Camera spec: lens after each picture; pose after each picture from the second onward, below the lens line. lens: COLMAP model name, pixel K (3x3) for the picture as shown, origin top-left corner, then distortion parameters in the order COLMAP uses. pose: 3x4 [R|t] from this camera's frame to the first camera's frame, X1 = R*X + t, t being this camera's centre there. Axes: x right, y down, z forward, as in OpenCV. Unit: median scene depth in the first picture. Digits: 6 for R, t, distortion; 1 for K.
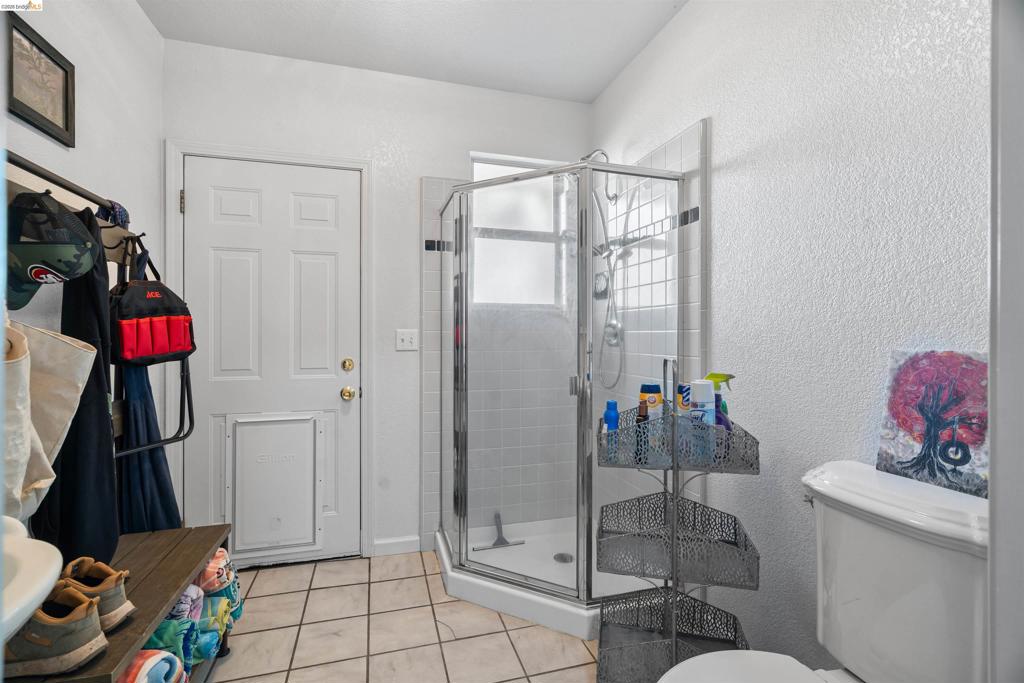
lens RADIAL K [[471.0, 0, 508.4], [0, 471.0, 334.3], [0, 0, 1]] dist [-0.001346, -0.000268]
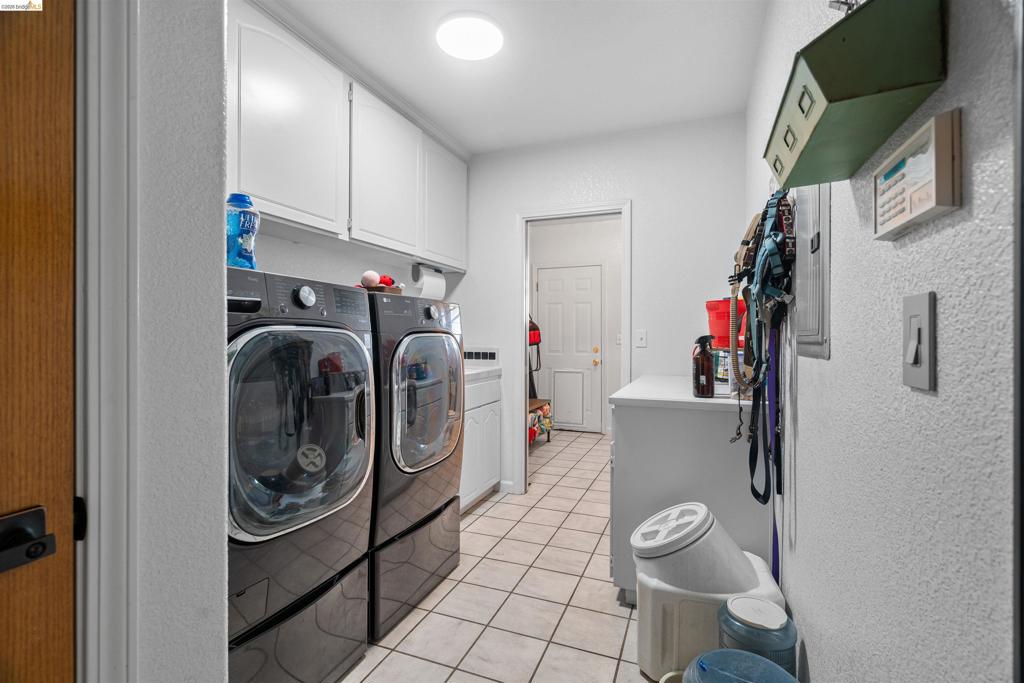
lens RADIAL K [[471.0, 0, 508.4], [0, 471.0, 334.3], [0, 0, 1]] dist [-0.001346, -0.000268]
pose [[0.788313, 0.001102, -0.615274, 0.783005], [-0.003330, 0.999991, -0.002476, -0.004615], [0.615266, 0.004001, 0.788309, -1.150117]]
